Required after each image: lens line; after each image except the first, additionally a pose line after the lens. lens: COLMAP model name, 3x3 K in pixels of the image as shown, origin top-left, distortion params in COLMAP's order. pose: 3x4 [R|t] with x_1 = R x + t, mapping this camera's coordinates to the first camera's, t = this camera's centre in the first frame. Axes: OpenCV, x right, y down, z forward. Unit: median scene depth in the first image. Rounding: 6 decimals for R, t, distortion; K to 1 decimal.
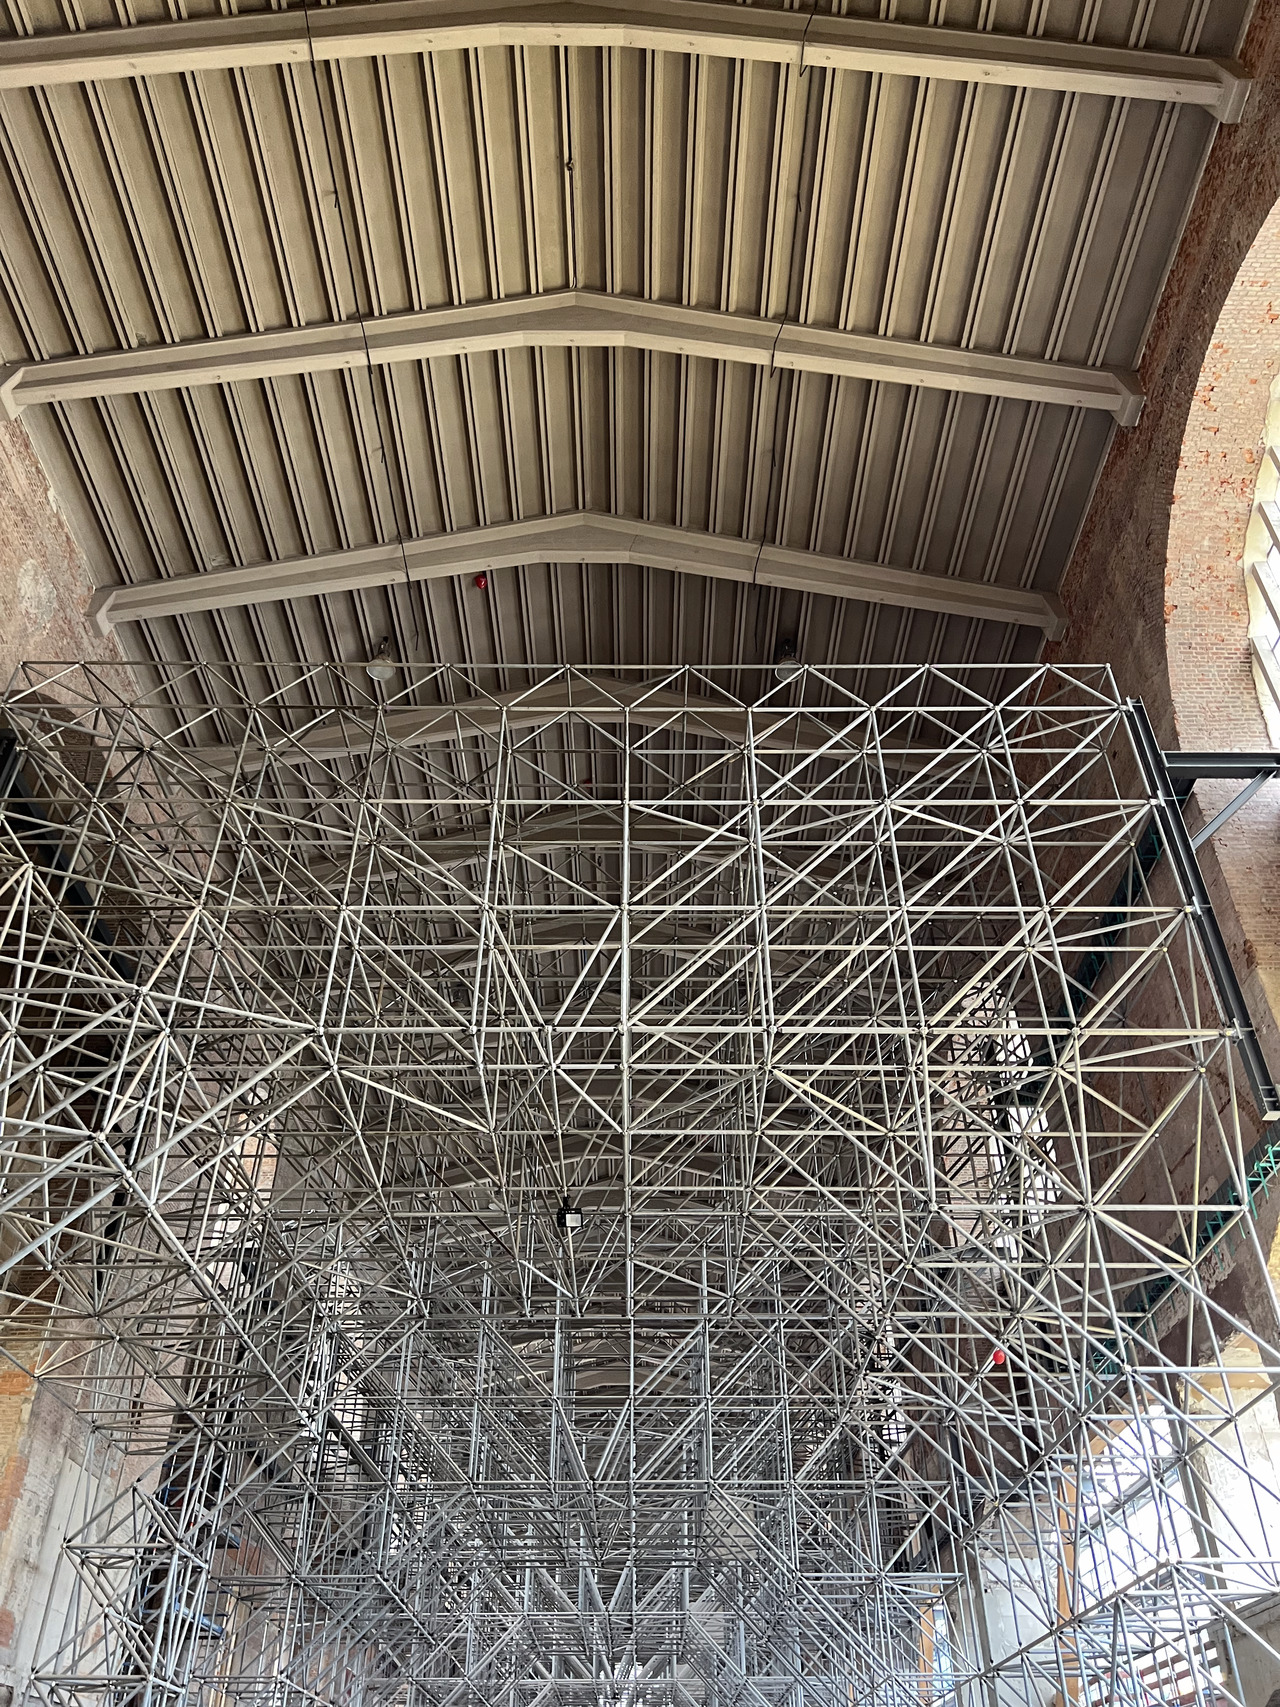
lens RADIAL K [[1286.4, 0, 652.8], [0, 1286.4, 845.9], [0, 0, 1]] dist [0.058104, -0.065836]
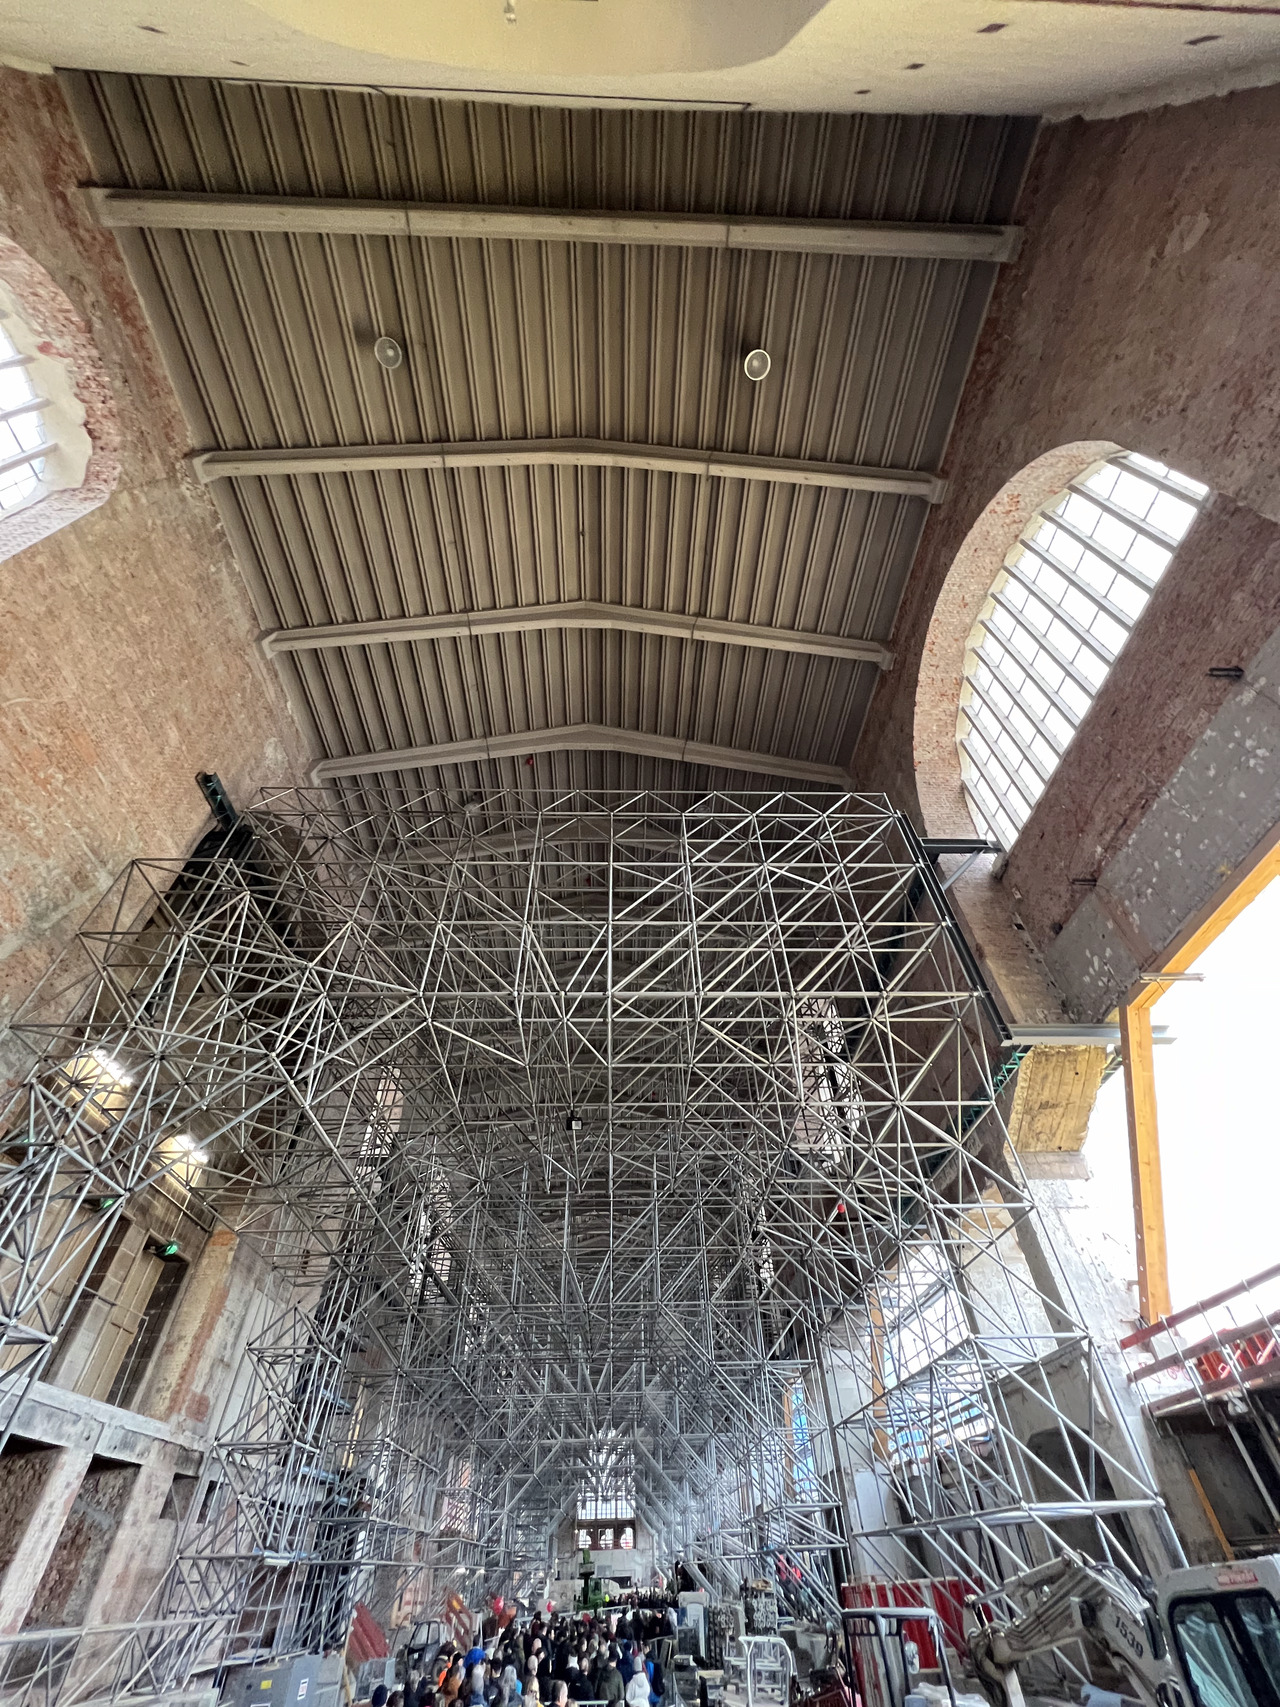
lens RADIAL K [[686.1, 0, 644.0], [0, 686.1, 847.7], [0, 0, 1]] dist [0.000233, -0.000131]
pose [[0.999546, 0.003957, 0.029854, -0.004014], [0.000335, 0.989809, -0.142404, 0.063678], [-0.030114, 0.142350, 0.989358, 0.091512]]
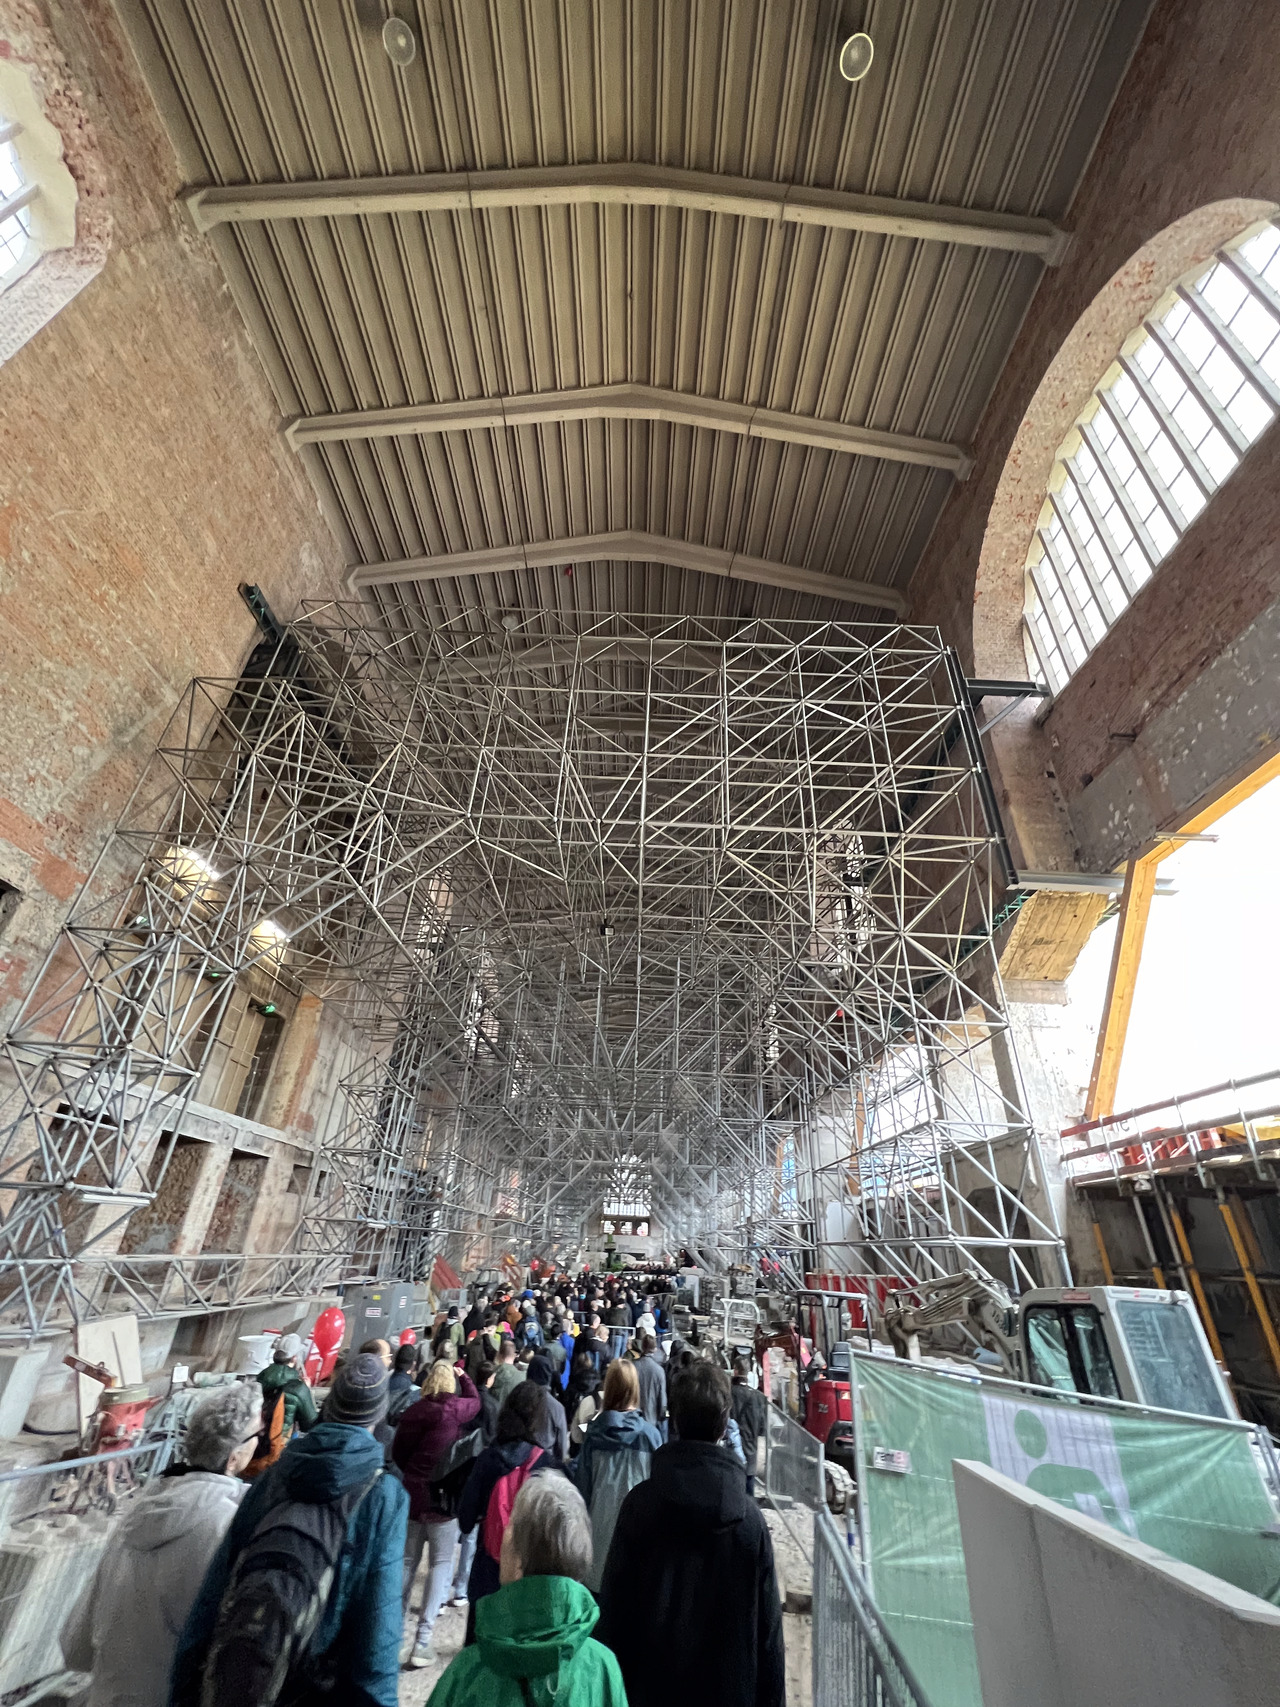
lens RADIAL K [[686.1, 0, 643.3], [0, 686.1, 851.7], [0, 0, 1]] dist [0.000233, -0.000131]
pose [[0.998802, 0.045704, -0.017490, -0.002257], [-0.042738, 0.988774, 0.143180, 0.036722], [0.023837, -0.142261, 0.989542, 0.062242]]
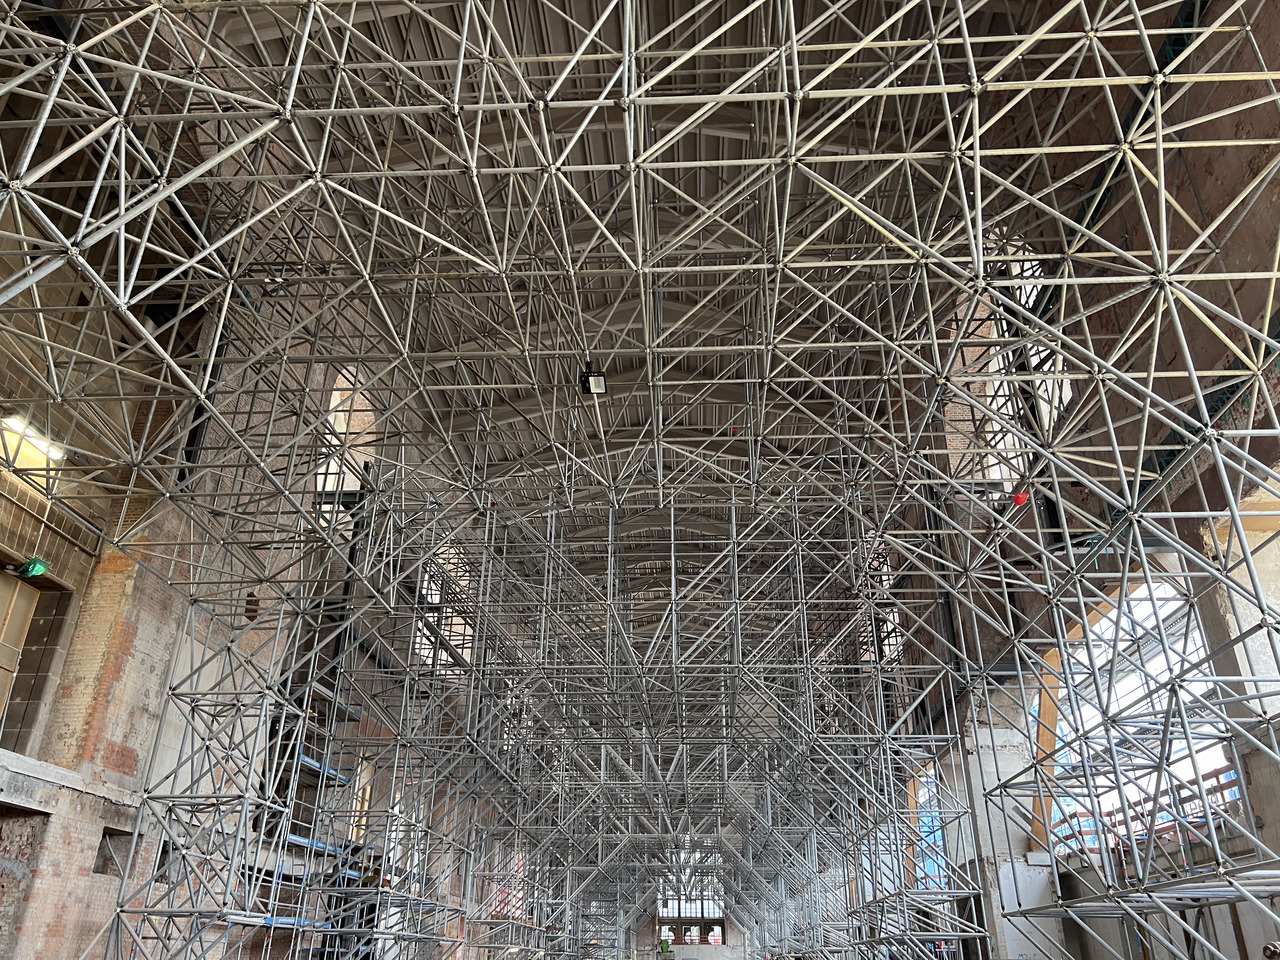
lens RADIAL K [[964.6, 0, 642.5], [0, 964.6, 475.9], [0, 0, 1]] dist [0.058104, -0.065836]
pose [[0.997861, -0.017963, -0.062856, 0.019645], [0.030183, 0.979485, 0.199245, 0.197563], [0.057988, -0.200716, 0.977932, 0.231299]]
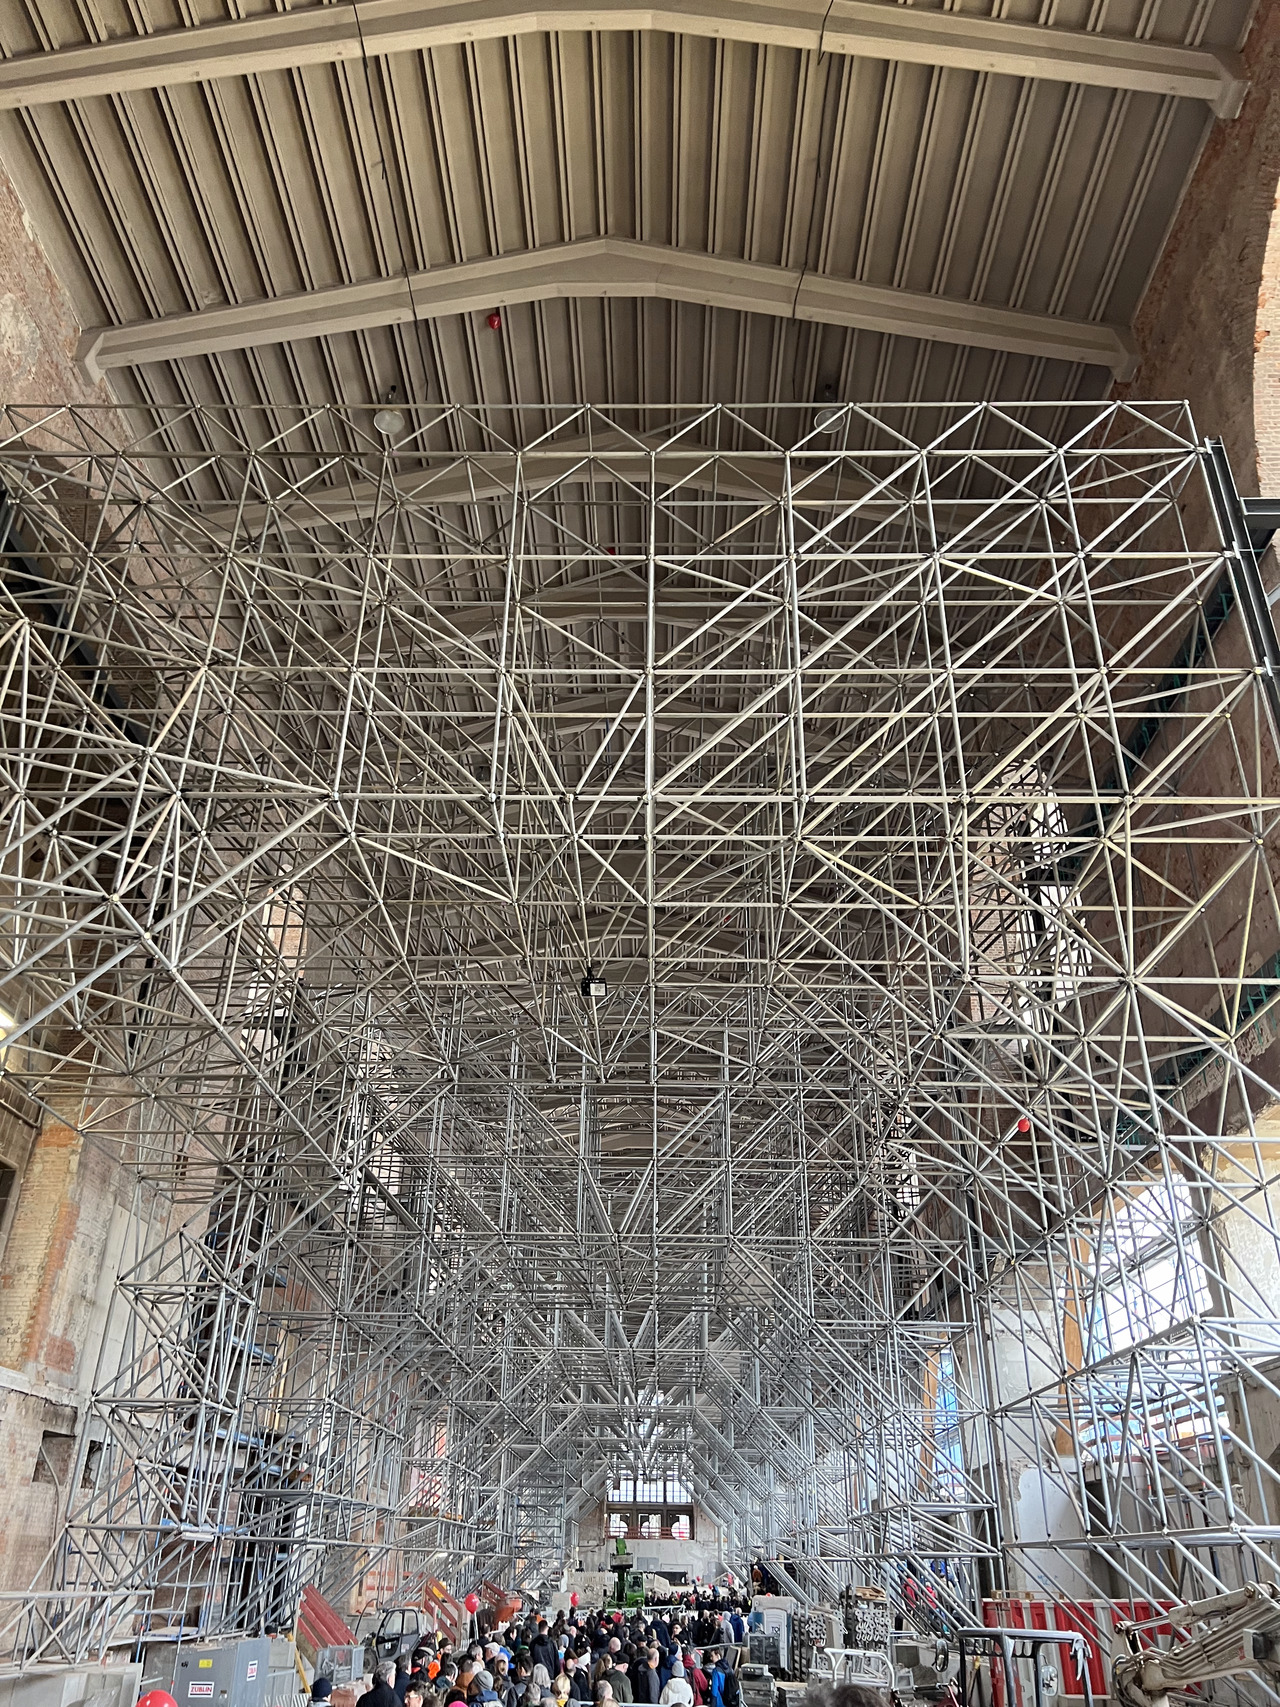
lens RADIAL K [[1286.4, 0, 628.4], [0, 1286.4, 857.2], [0, 0, 1]] dist [0.058104, -0.065836]
pose [[0.999285, 0.006575, -0.037243, -0.001152], [-0.000149, 0.985446, 0.169990, 0.018348], [0.037819, -0.169863, 0.984742, 0.037991]]
